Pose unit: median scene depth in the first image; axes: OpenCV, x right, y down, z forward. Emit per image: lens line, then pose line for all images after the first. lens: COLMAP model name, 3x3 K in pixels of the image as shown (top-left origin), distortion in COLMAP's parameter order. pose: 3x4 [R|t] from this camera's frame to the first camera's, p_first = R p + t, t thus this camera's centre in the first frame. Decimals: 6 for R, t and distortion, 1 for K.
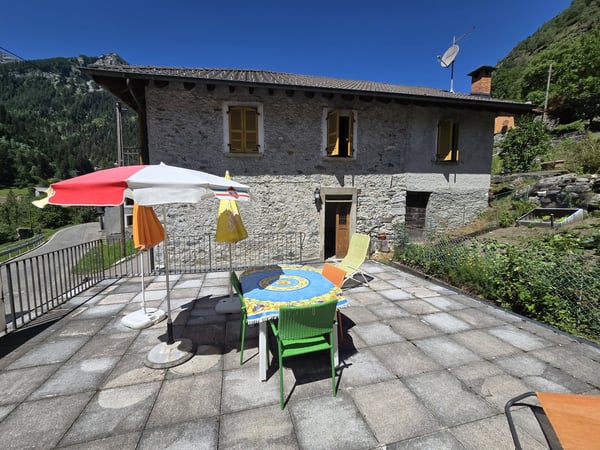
lens RADIAL K [[244.8, 0, 295.9], [0, 244.8, 227.2], [0, 0, 1]] dist [-0.001238, -0.000307]
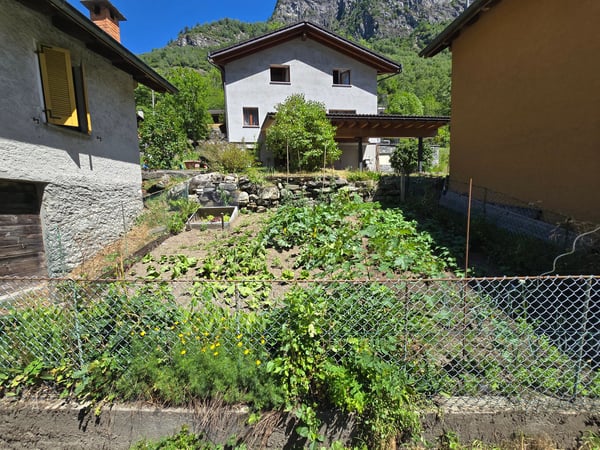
lens RADIAL K [[244.8, 0, 295.9], [0, 244.8, 227.2], [0, 0, 1]] dist [-0.001238, -0.000307]
pose [[0.267868, -0.105450, 0.957667, 0.203499], [0.122424, 0.989660, 0.074730, -0.027710], [-0.955646, 0.097224, 0.278008, 0.384406]]
